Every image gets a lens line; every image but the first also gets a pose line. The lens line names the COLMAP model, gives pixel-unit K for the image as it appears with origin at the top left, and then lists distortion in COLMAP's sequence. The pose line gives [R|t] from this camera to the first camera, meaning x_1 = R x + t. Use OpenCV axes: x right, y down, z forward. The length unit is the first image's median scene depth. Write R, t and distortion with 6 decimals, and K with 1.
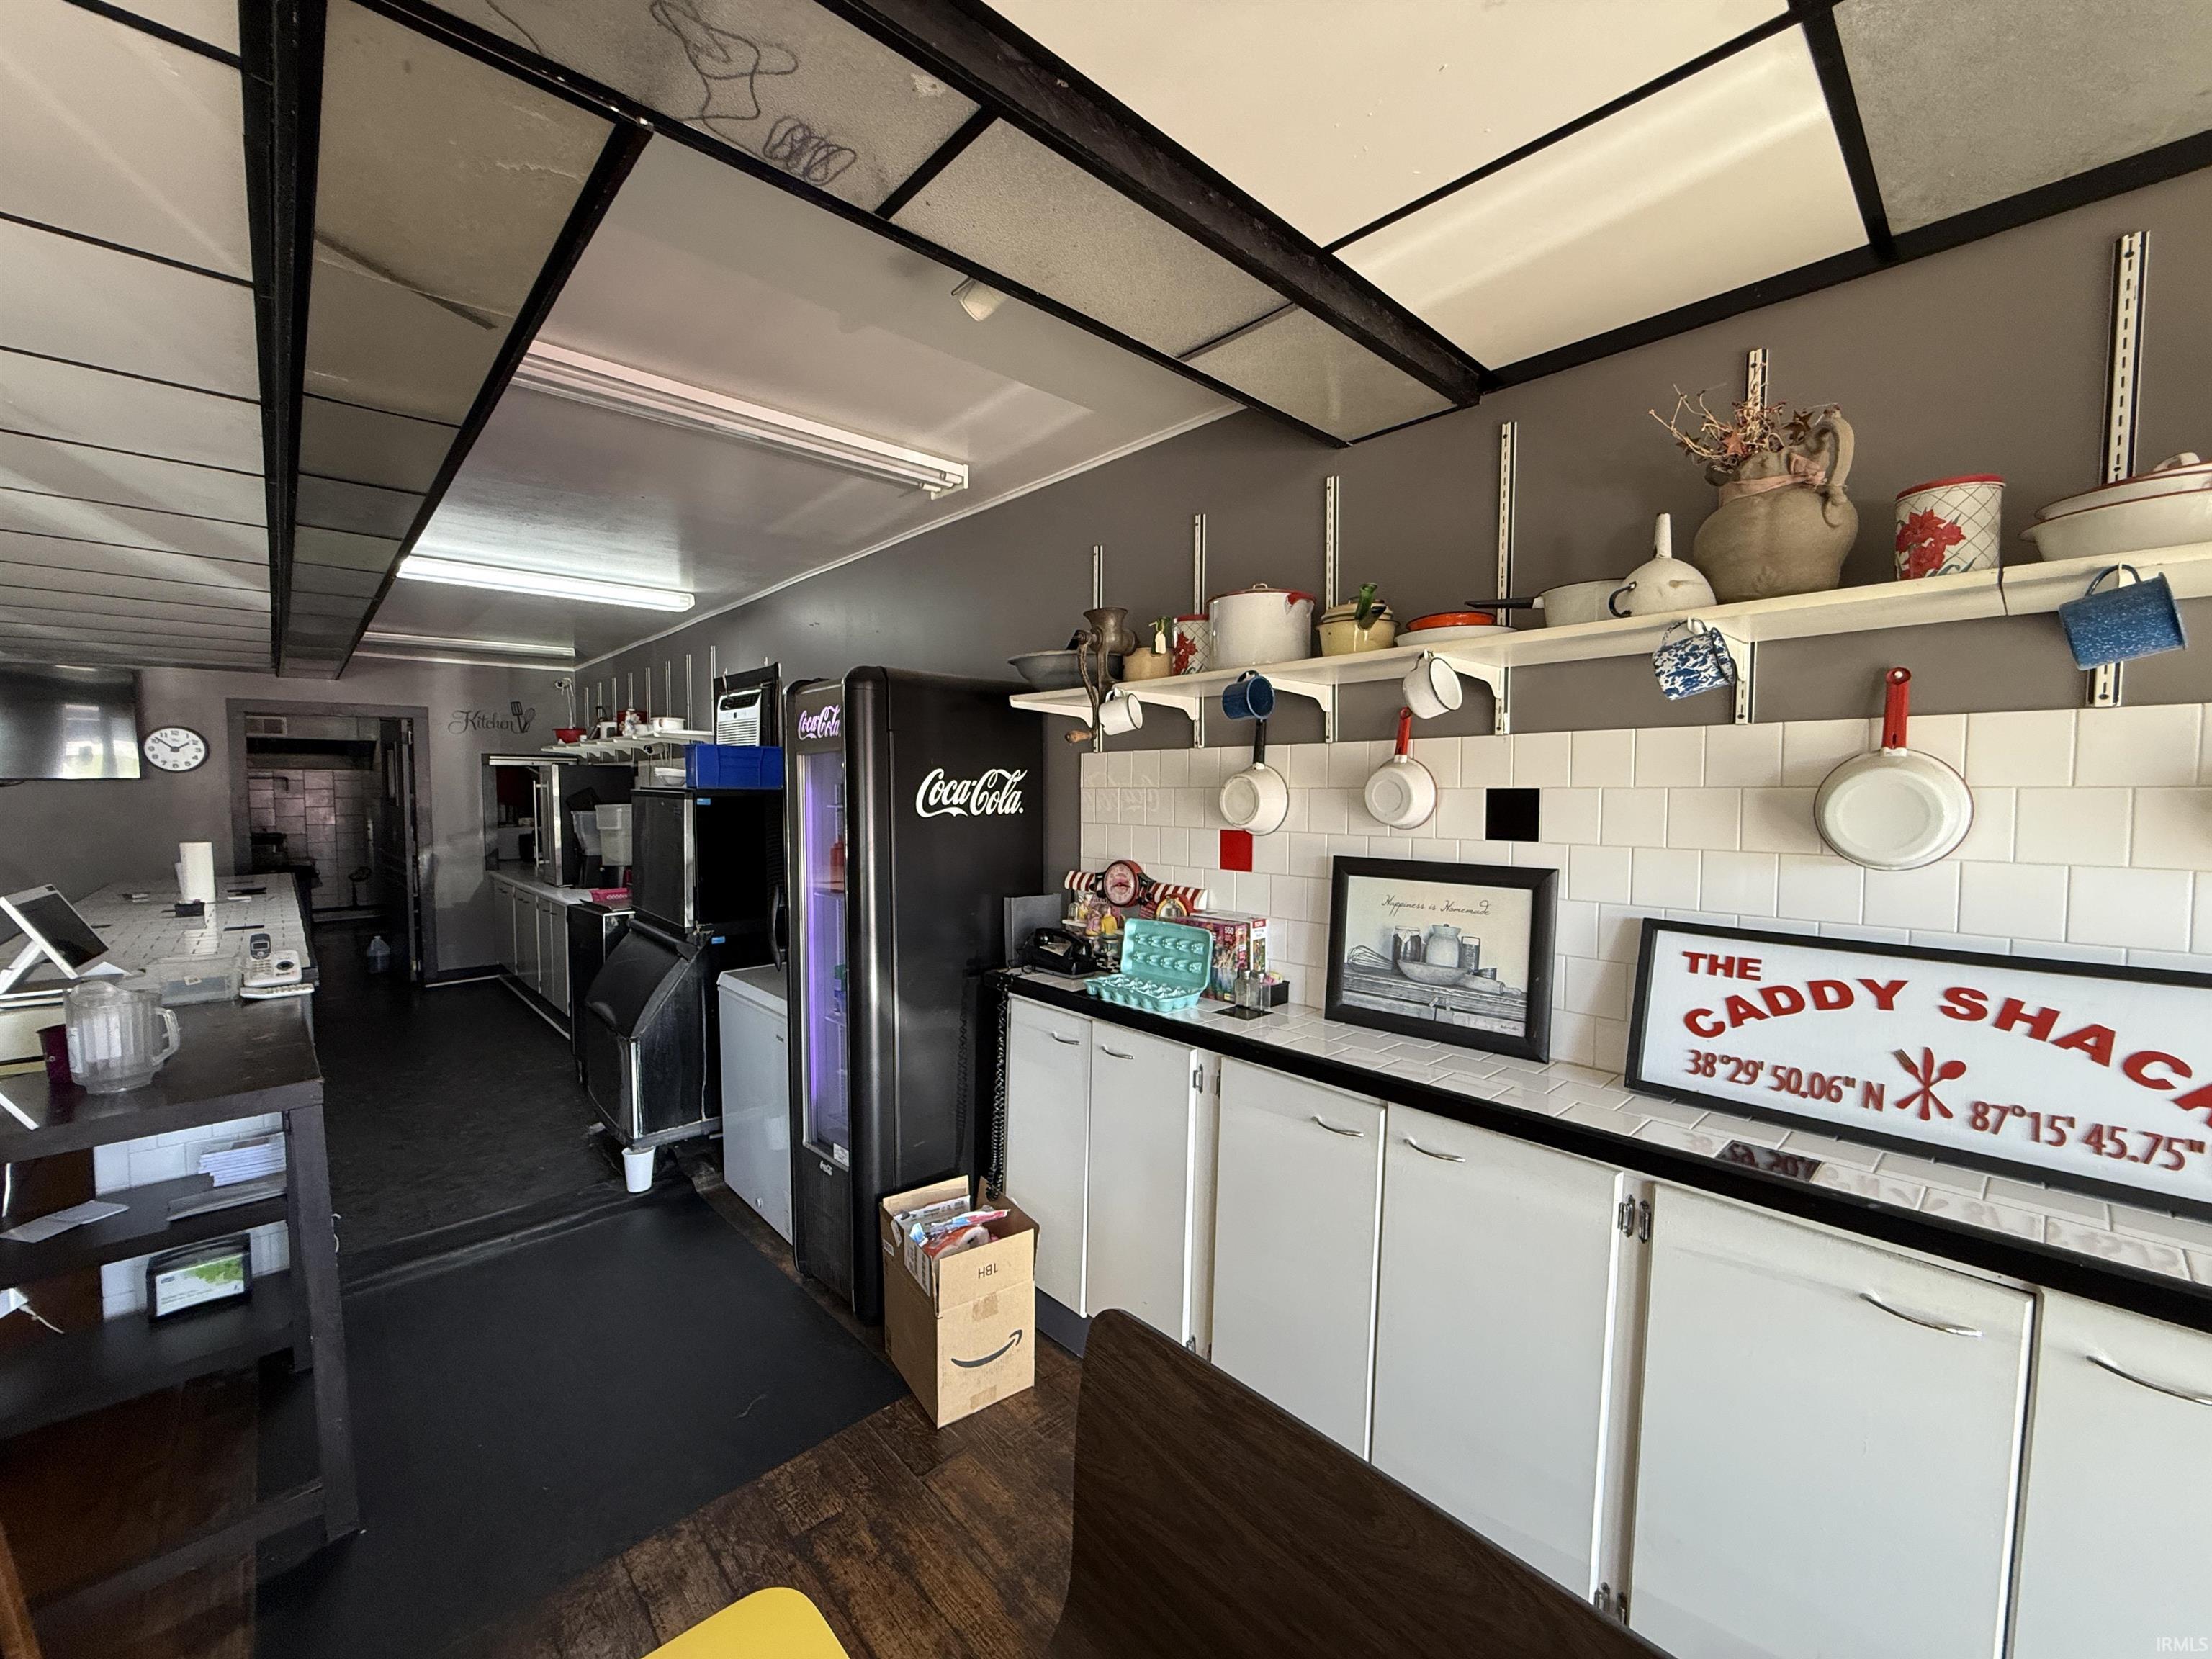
lens RADIAL K [[885.6, 0, 1104.9], [0, 885.6, 833.1], [0, 0, 1]] dist [-0.004037, 0.000526]
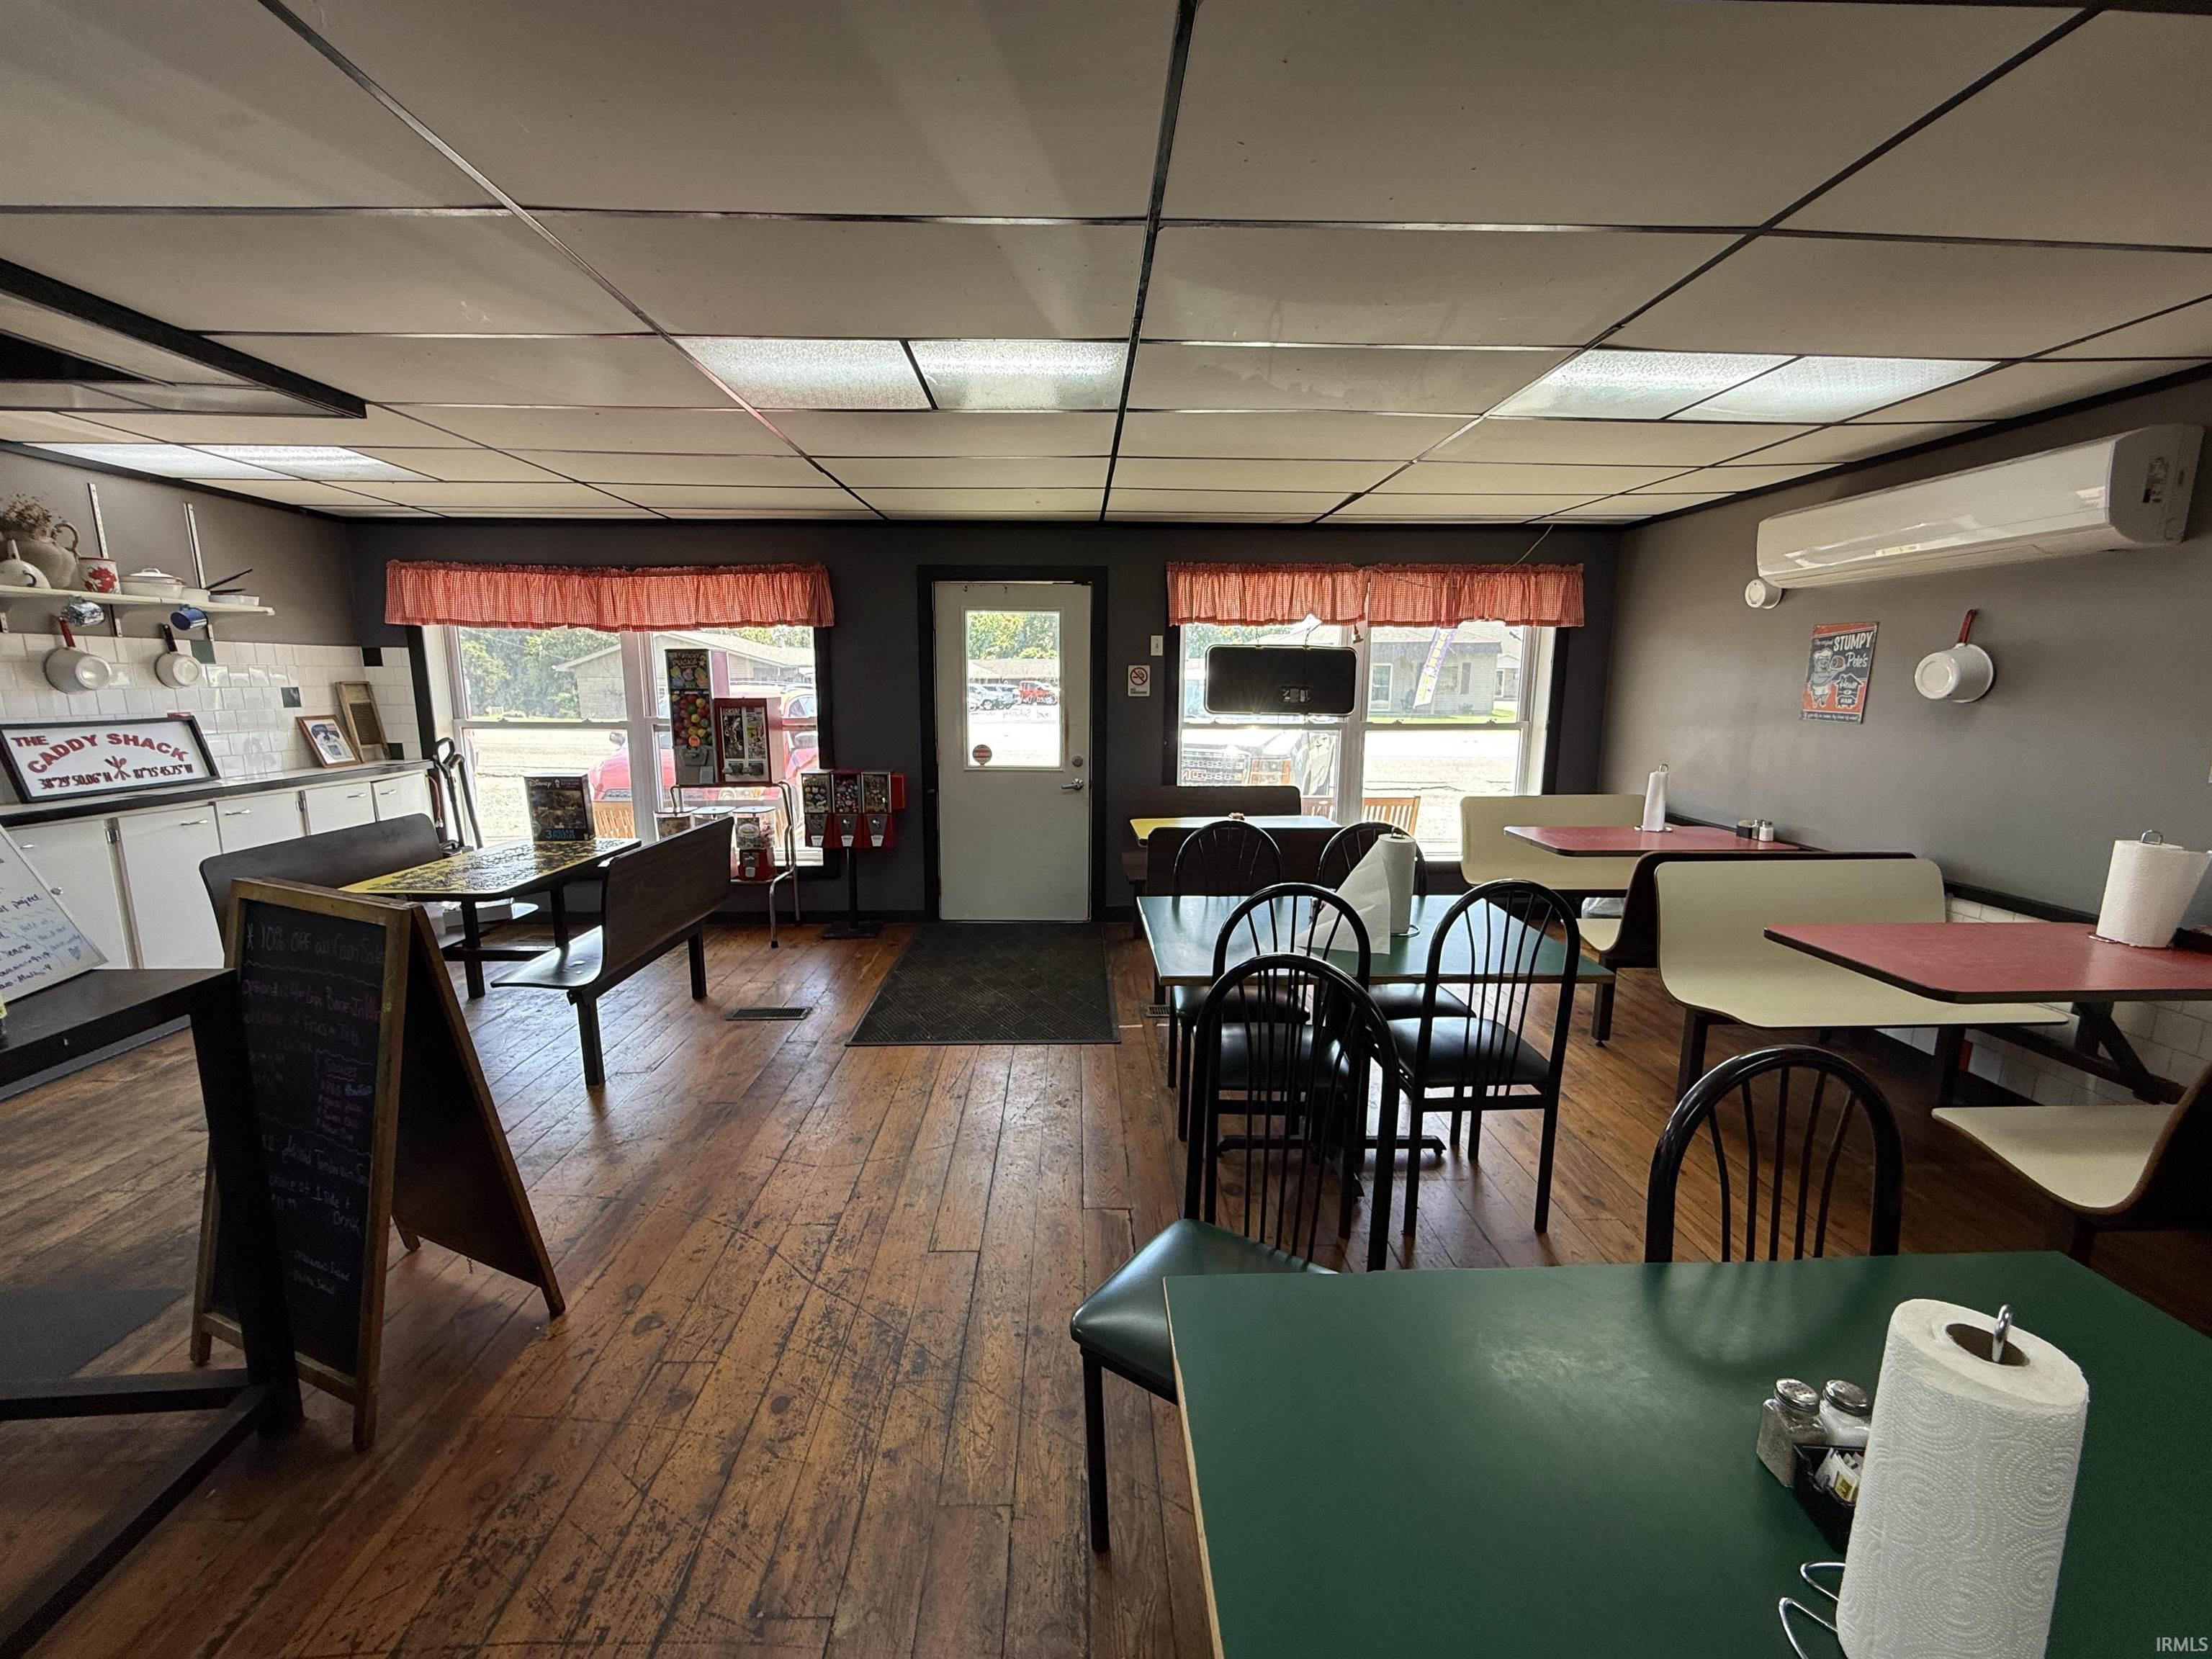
lens RADIAL K [[885.6, 0, 1100.6], [0, 885.6, 824.2], [0, 0, 1]] dist [-0.004037, 0.000526]
pose [[-0.752798, -0.111658, 0.648712, -3.122748], [0.027081, 0.979420, 0.200006, -0.021157], [-0.657694, 0.168132, -0.734282, 0.973249]]
